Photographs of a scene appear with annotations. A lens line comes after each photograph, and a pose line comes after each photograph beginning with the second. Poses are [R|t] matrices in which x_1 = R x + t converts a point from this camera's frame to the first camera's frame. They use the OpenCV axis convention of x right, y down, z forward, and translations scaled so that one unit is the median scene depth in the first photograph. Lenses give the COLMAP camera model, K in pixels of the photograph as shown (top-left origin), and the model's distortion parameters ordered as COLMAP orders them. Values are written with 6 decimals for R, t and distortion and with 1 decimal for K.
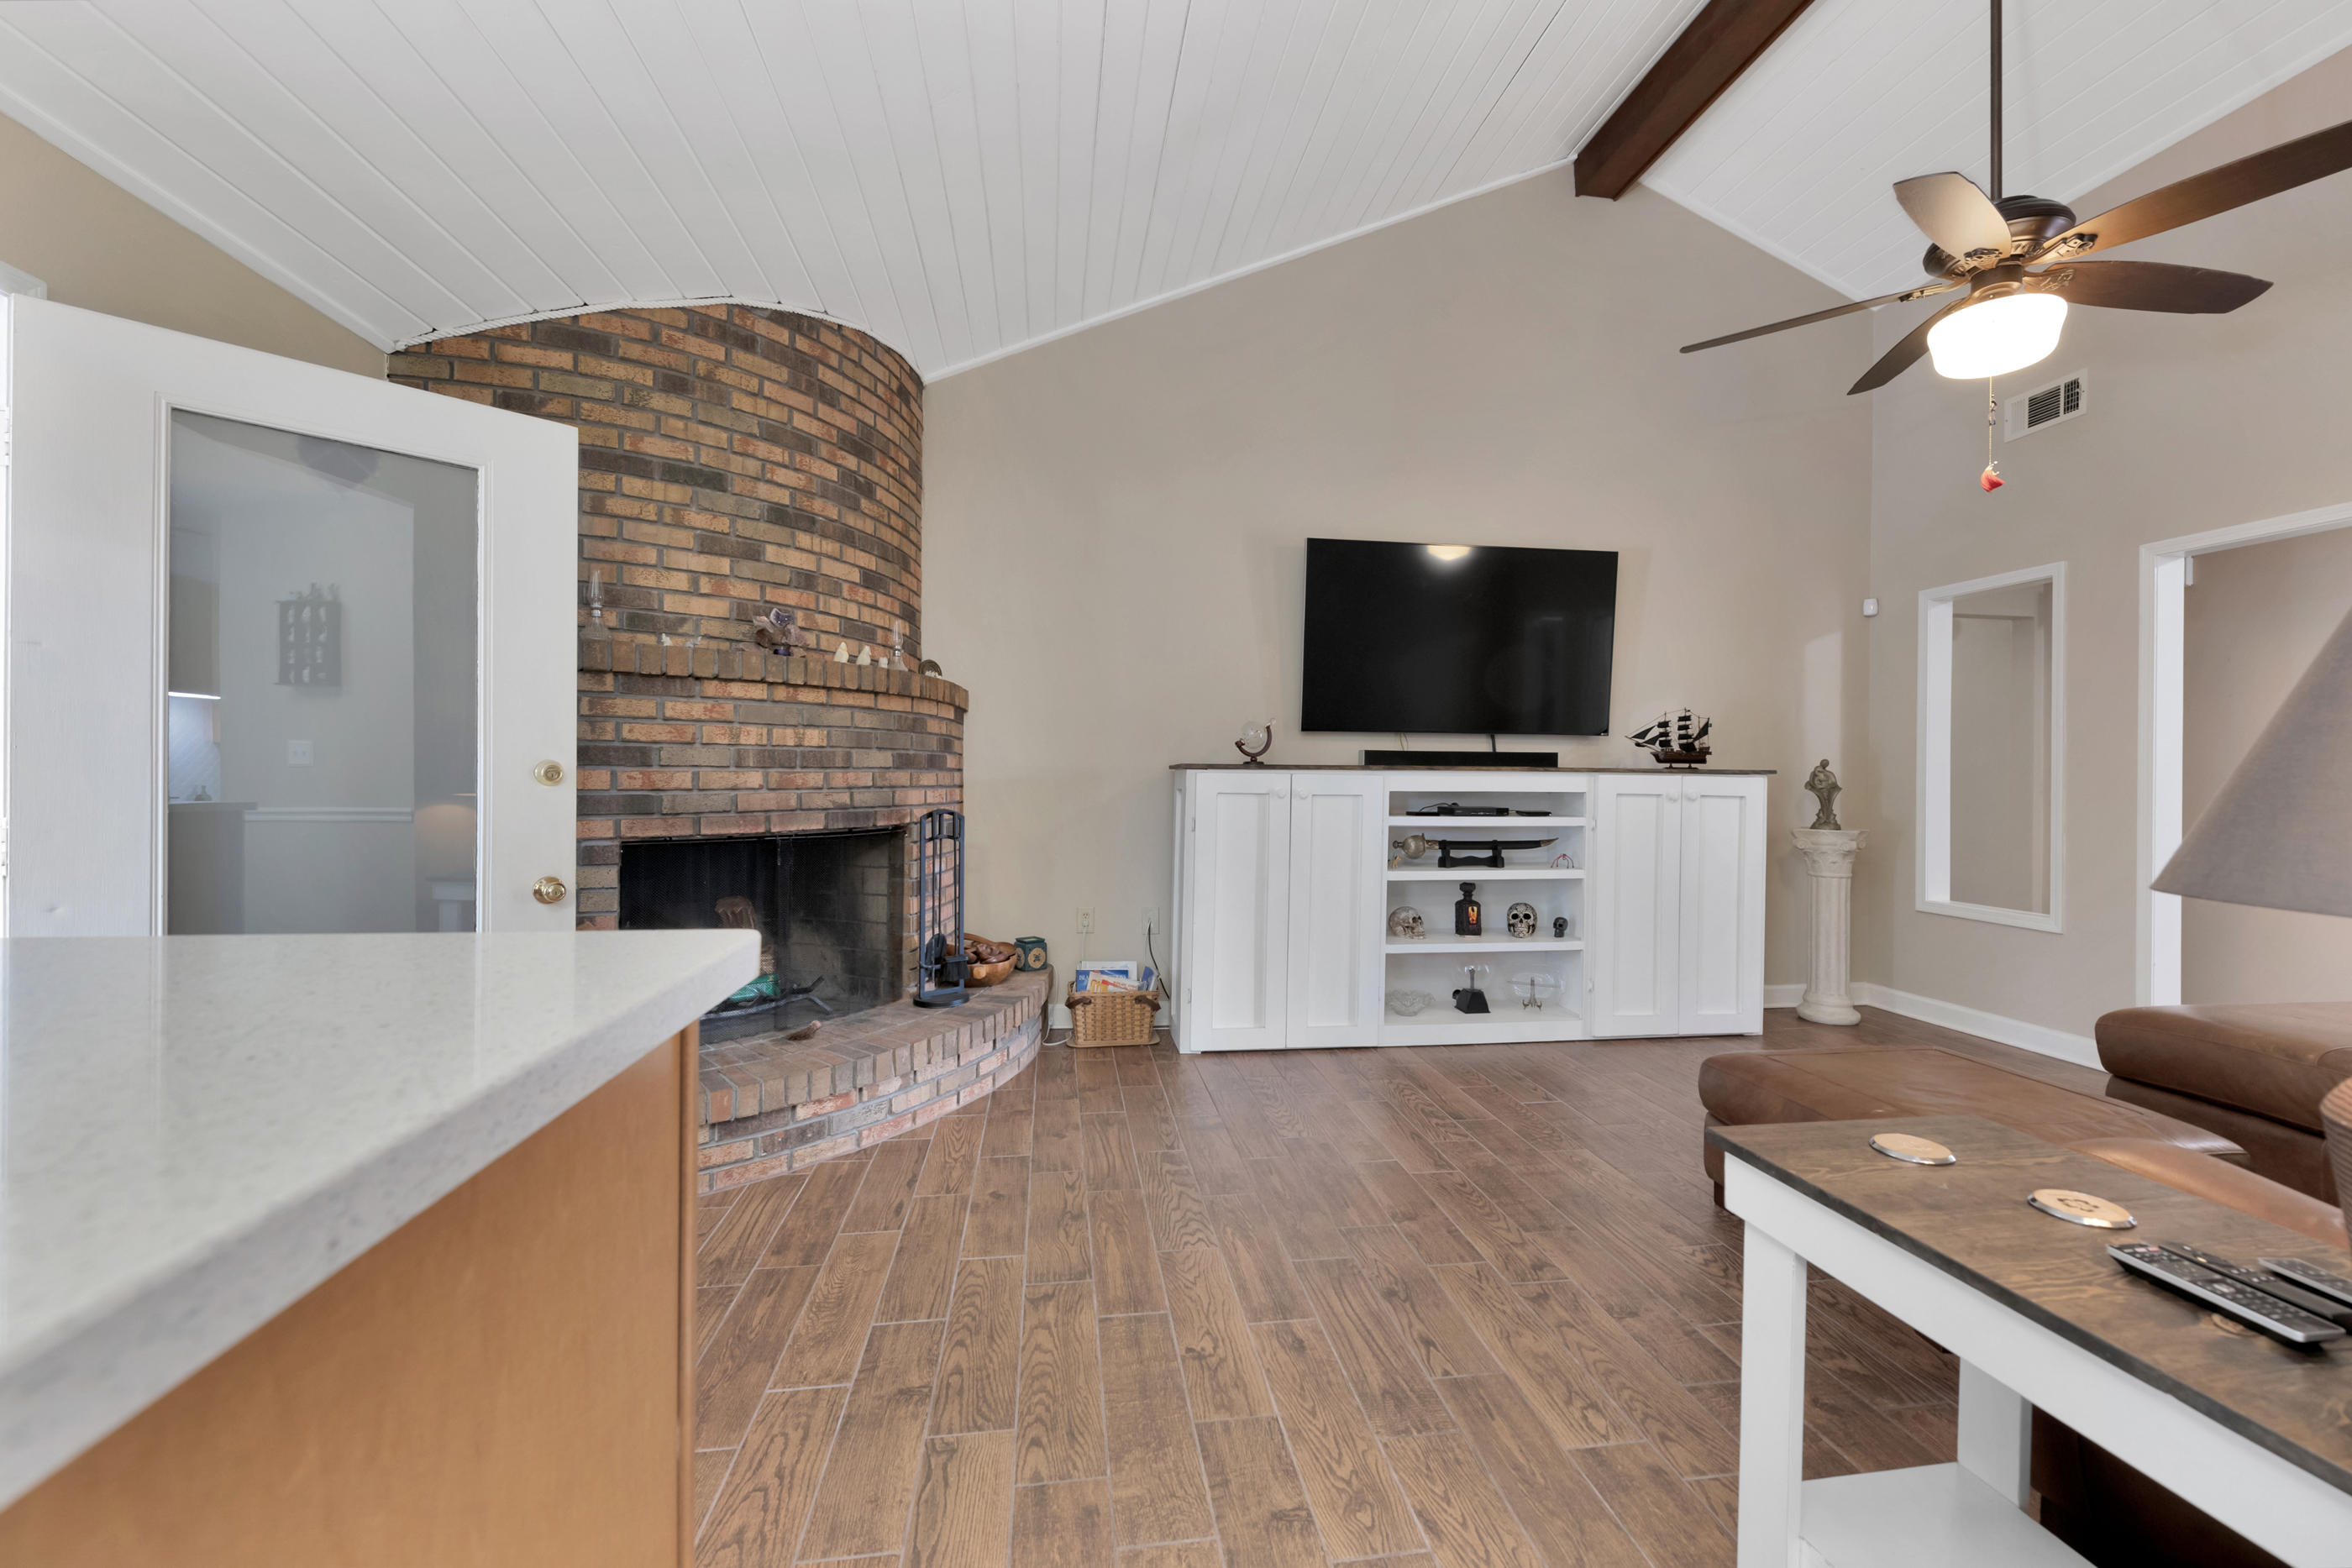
lens RADIAL K [[883.6, 0, 1218.0], [0, 883.6, 776.0], [0, 0, 1]] dist [0.000948, -0.005410]
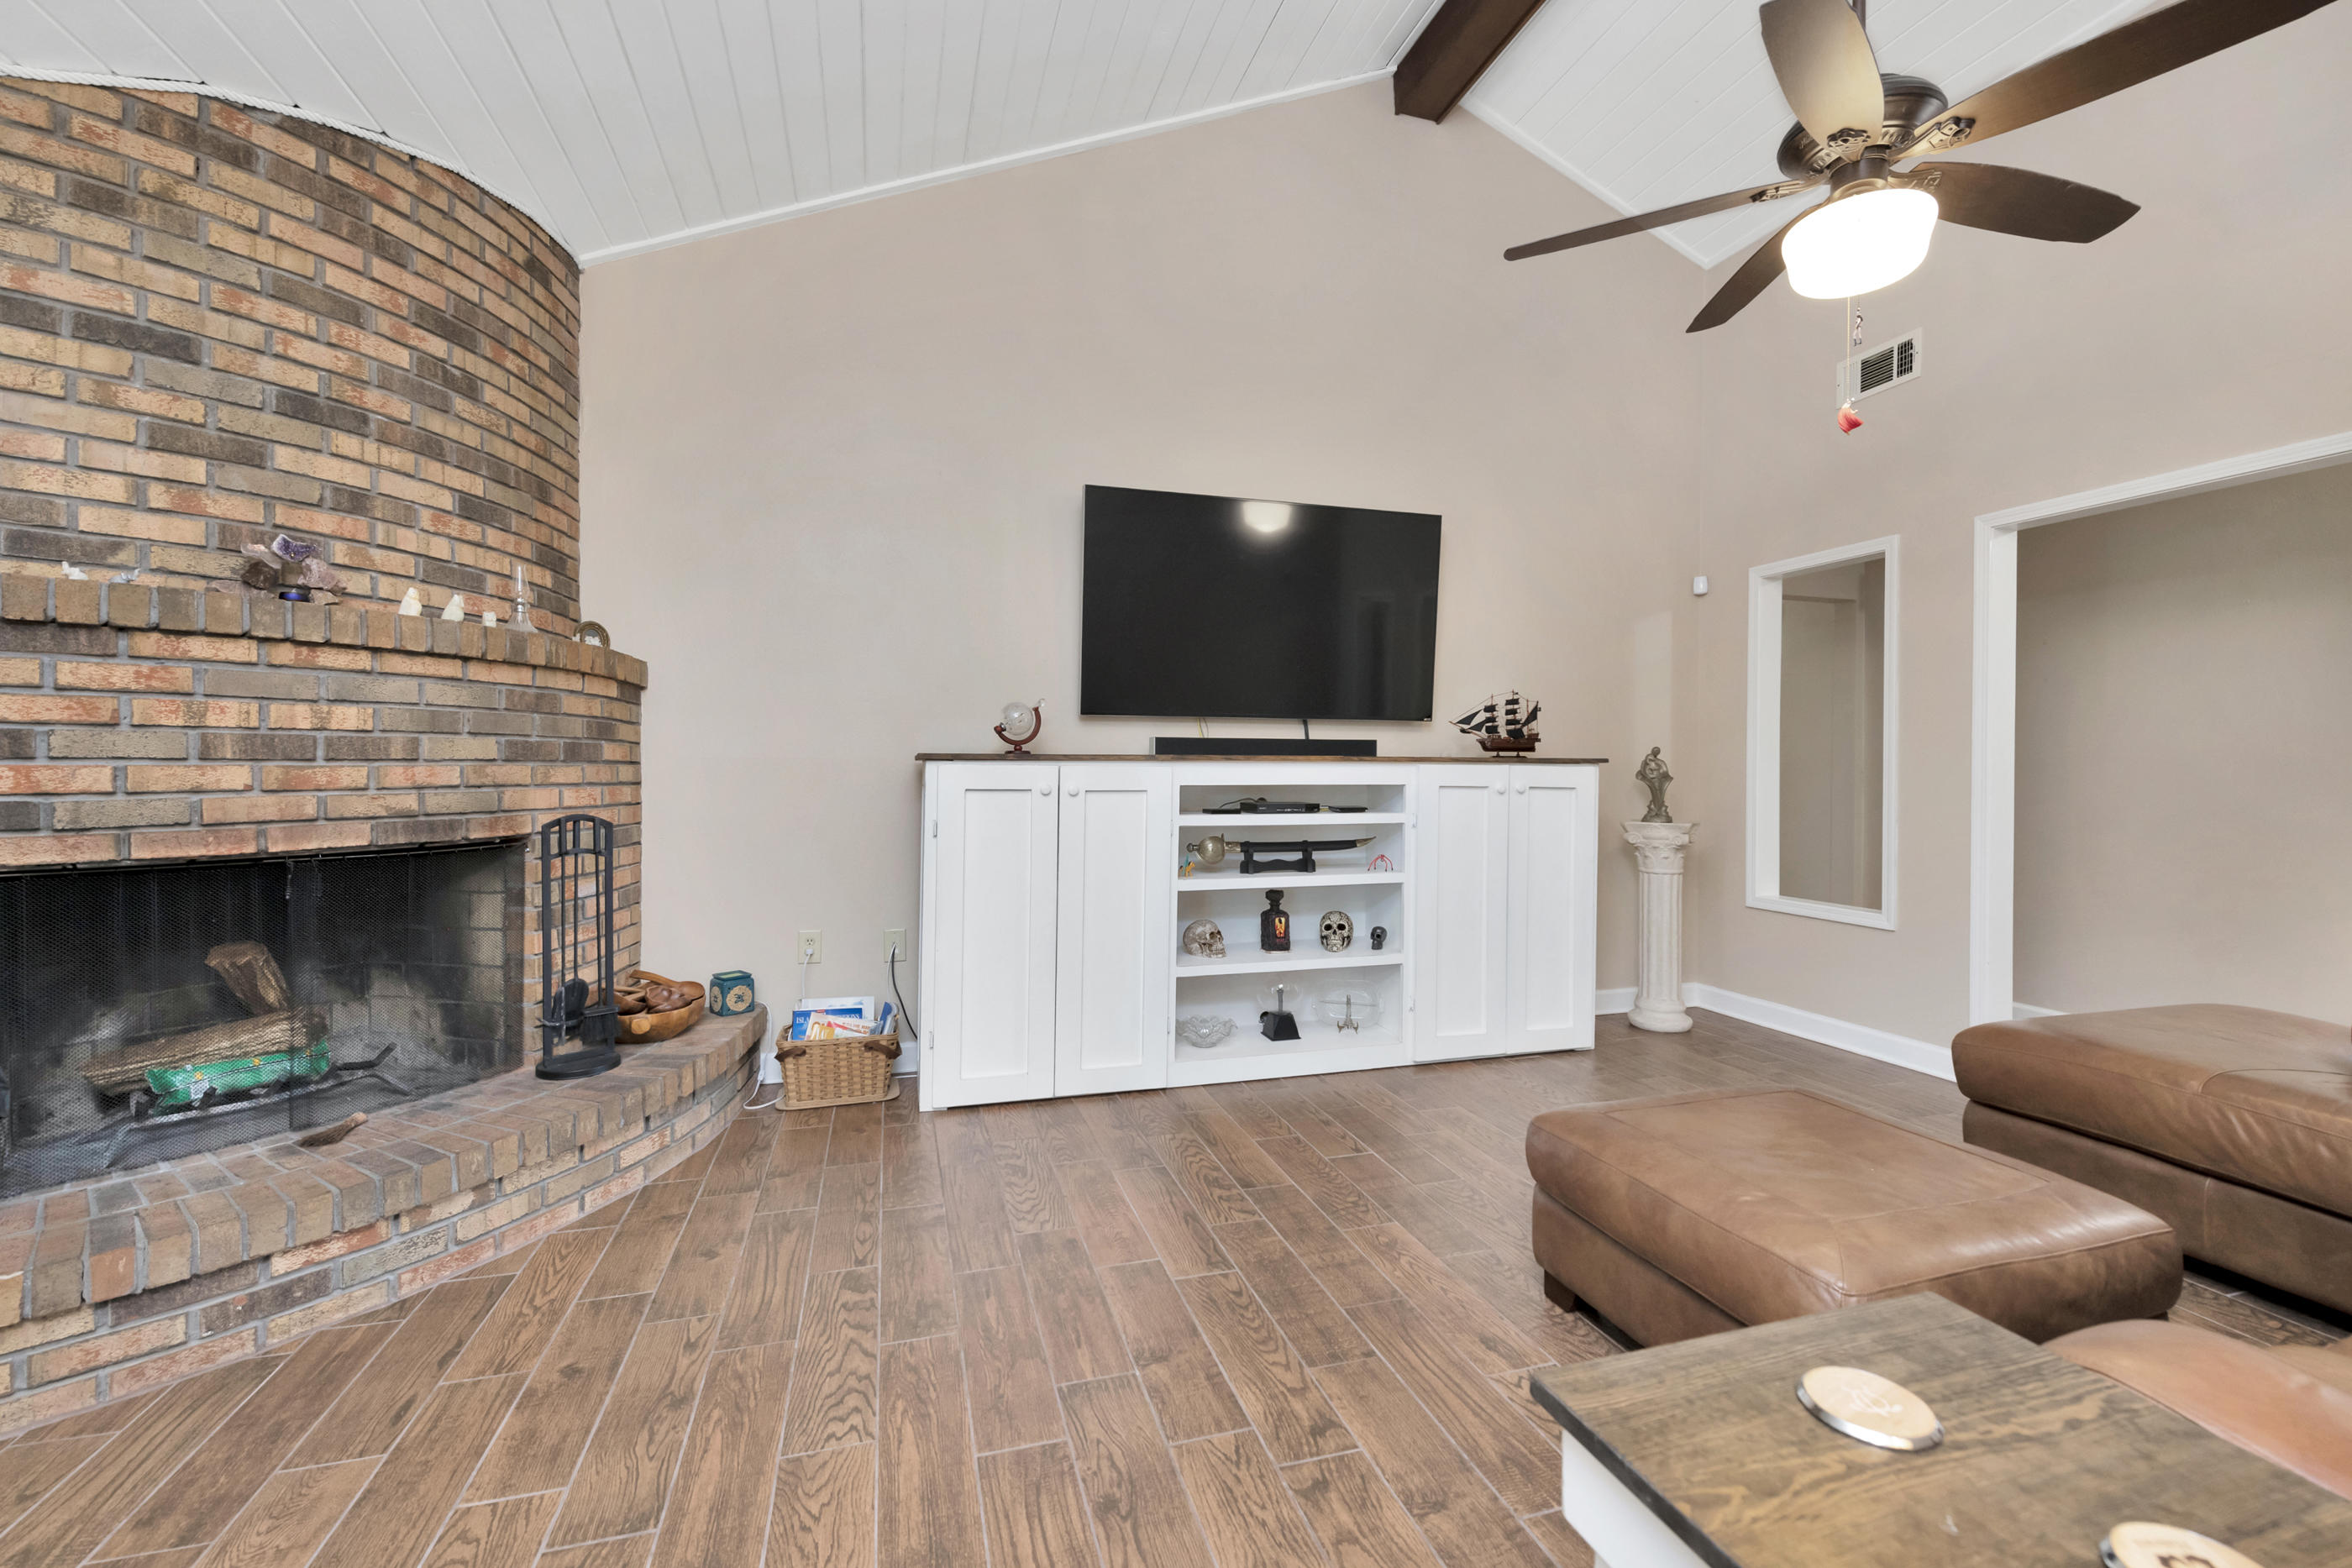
lens RADIAL K [[893.7, 0, 1168.6], [0, 893.7, 775.3], [0, 0, 1]] dist [0.000361, -0.003305]
pose [[0.993451, -0.006465, 0.114075, 0.103914], [0.005547, 0.999950, 0.008360, 0.000593], [-0.114124, -0.007673, 0.993437, 0.184515]]
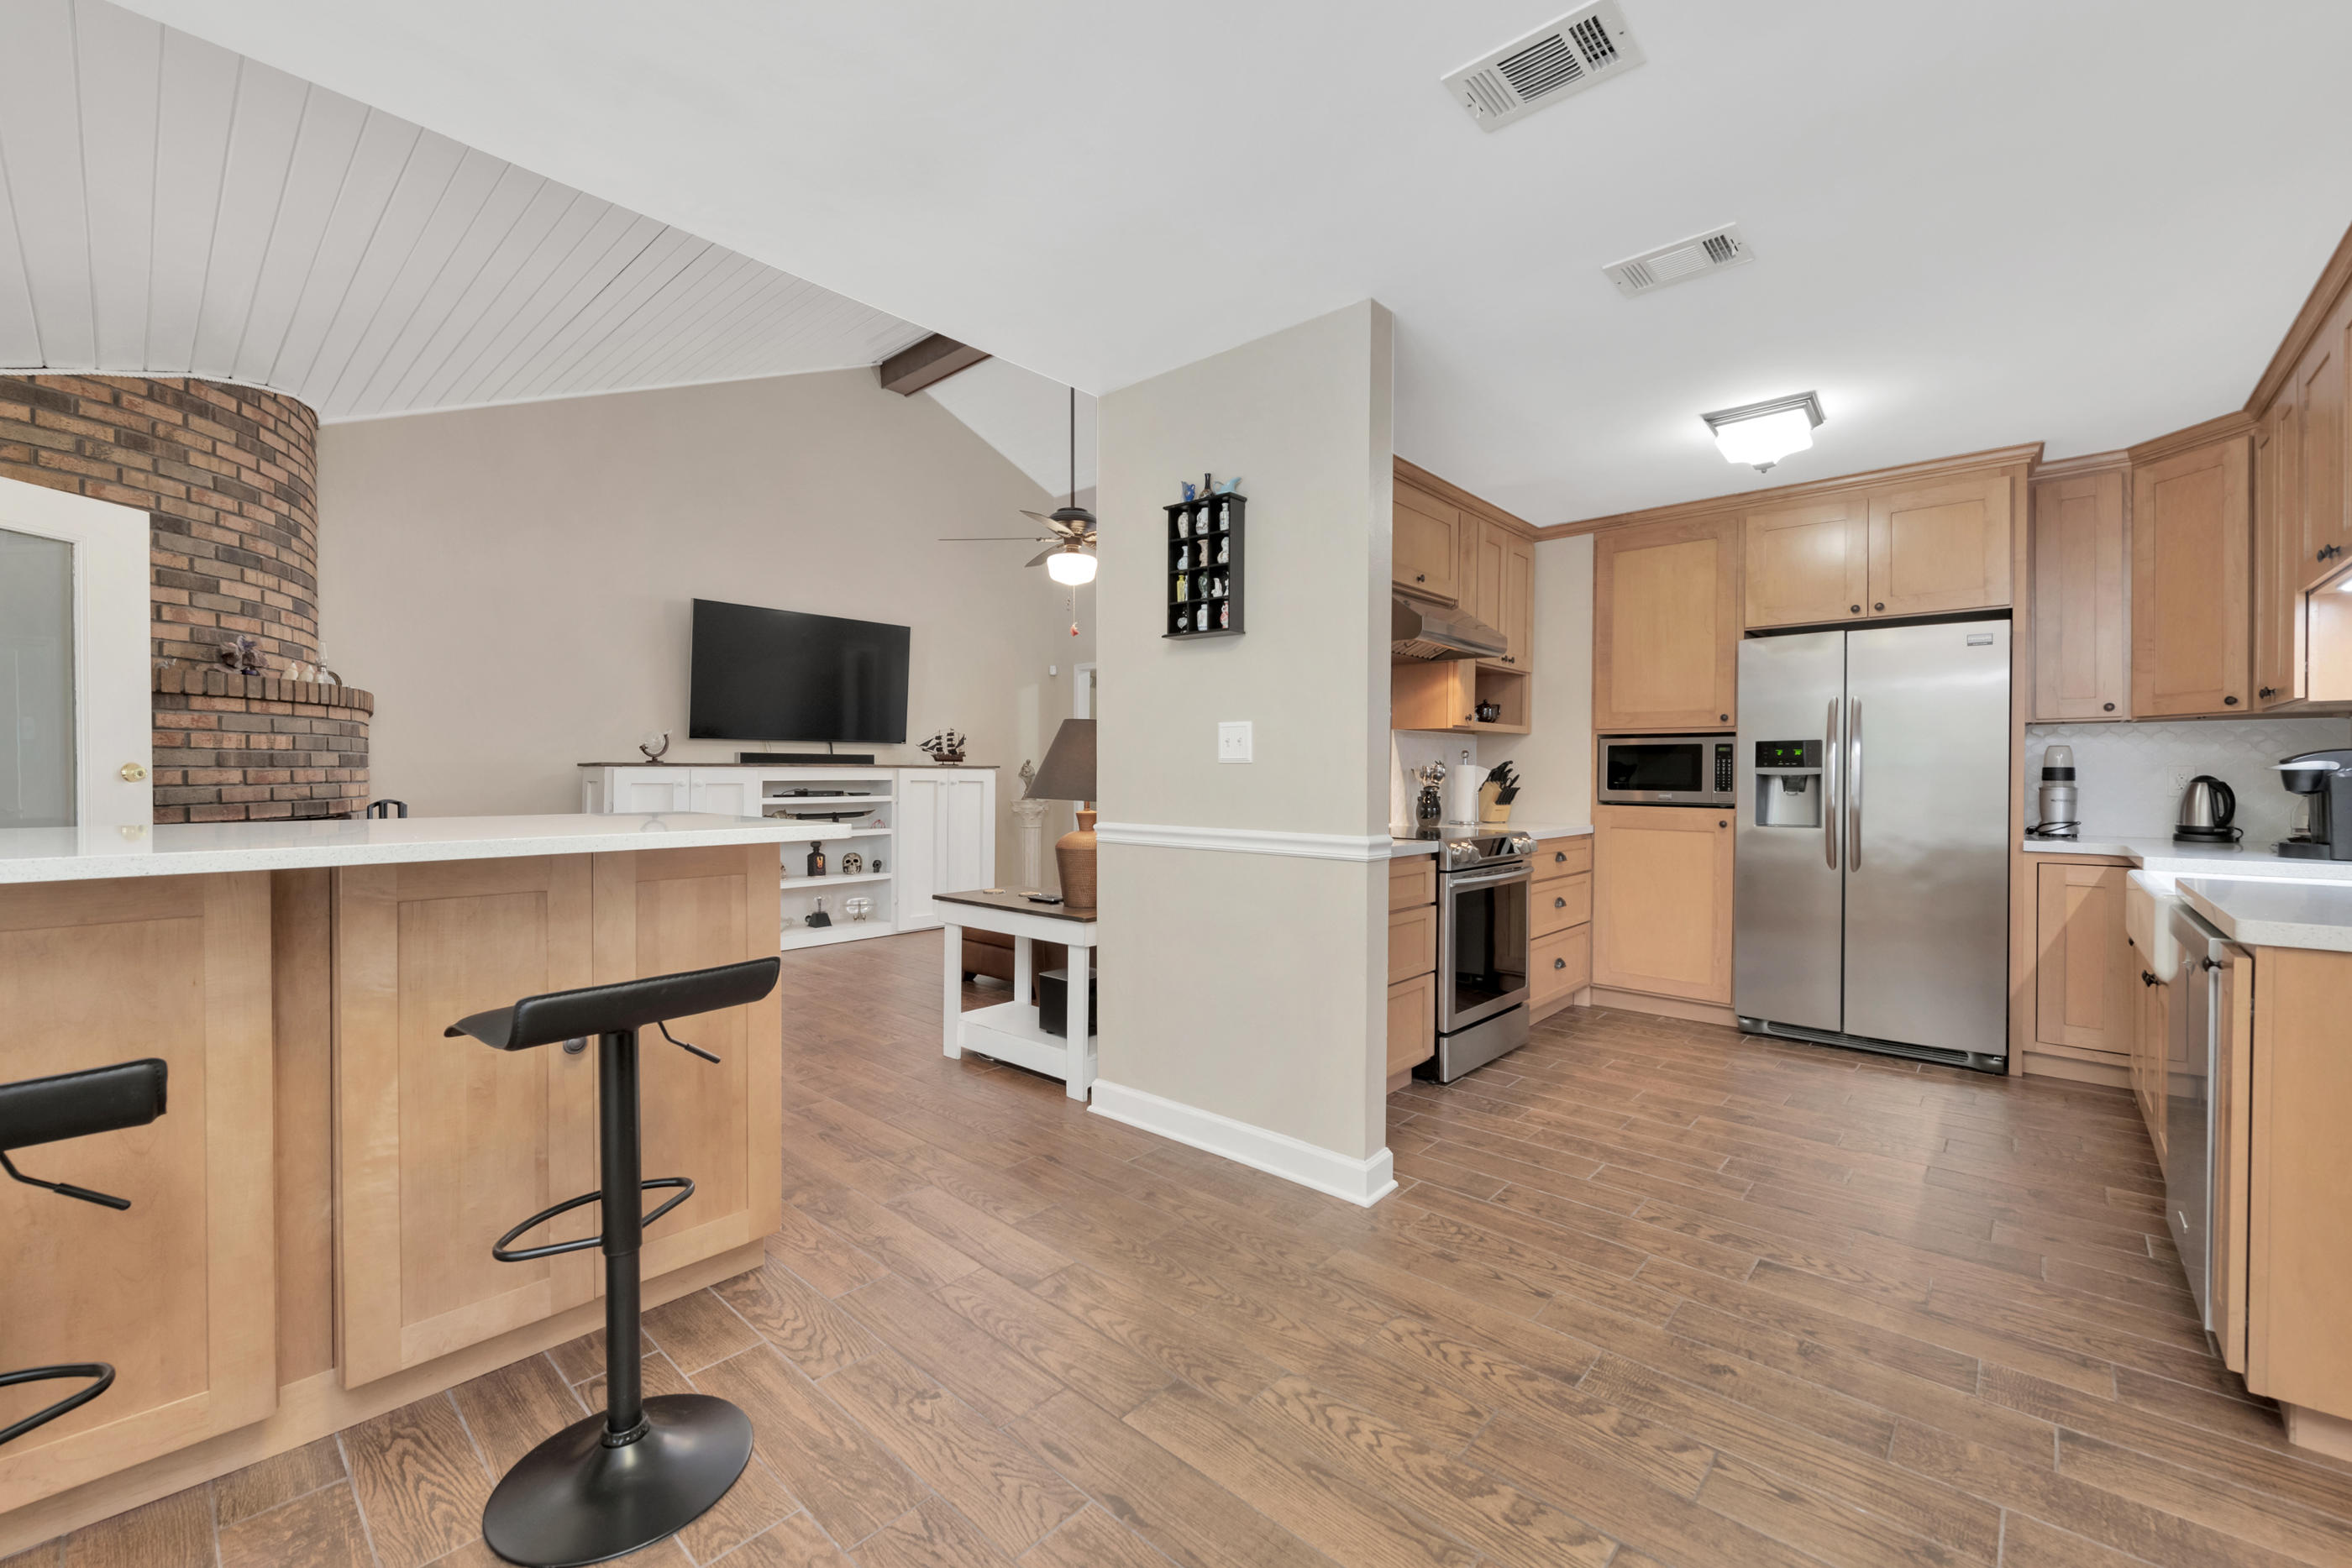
lens RADIAL K [[849.7, 0, 1174.0], [0, 849.7, 777.4], [0, 0, 1]] dist [-0.001282, -0.000244]
pose [[0.757394, -0.011671, 0.652854, -0.254600], [0.006166, 0.999923, 0.010723, 0.000621], [-0.652929, -0.004096, 0.757408, -0.631531]]
